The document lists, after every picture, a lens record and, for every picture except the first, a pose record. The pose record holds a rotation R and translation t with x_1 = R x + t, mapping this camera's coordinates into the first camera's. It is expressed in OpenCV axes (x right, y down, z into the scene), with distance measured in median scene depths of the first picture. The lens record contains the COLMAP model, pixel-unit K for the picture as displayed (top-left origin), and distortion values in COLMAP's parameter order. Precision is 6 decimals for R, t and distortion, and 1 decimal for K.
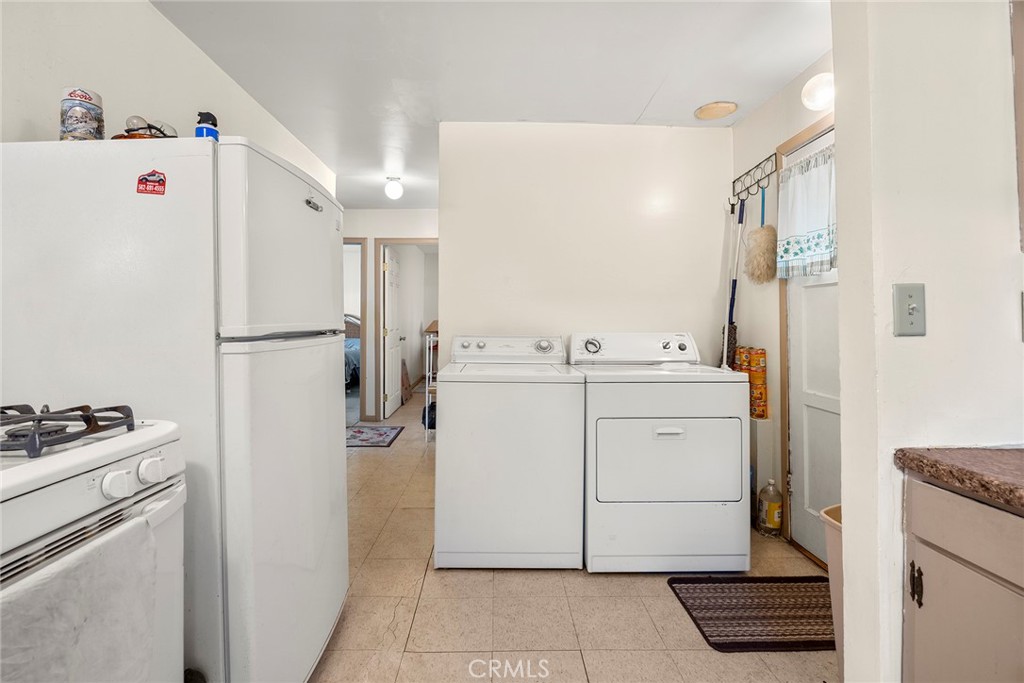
lens RADIAL K [[445.8, 0, 504.8], [0, 445.8, 318.1], [0, 0, 1]] dist [-0.015767, 0.000437]
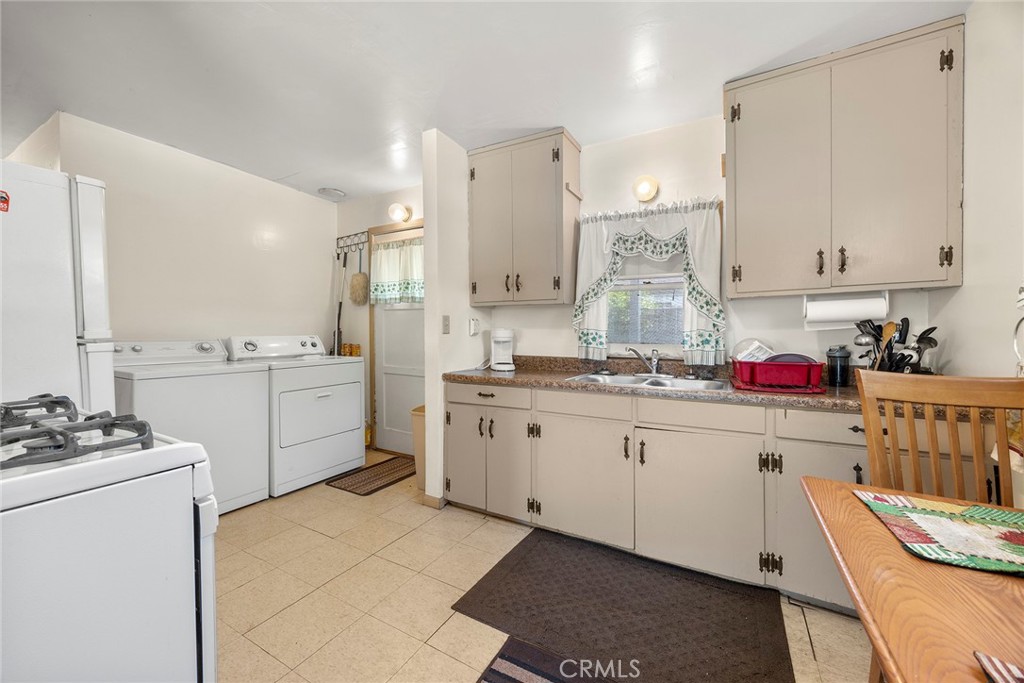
lens RADIAL K [[397.9, 0, 509.3], [0, 397.9, 337.0], [0, 0, 1]] dist [-0.000178, -0.000018]
pose [[0.503930, -0.013906, 0.863633, -0.491749], [-0.013086, 0.999633, 0.023731, -0.002983], [-0.863646, -0.023260, 0.503563, -0.293530]]
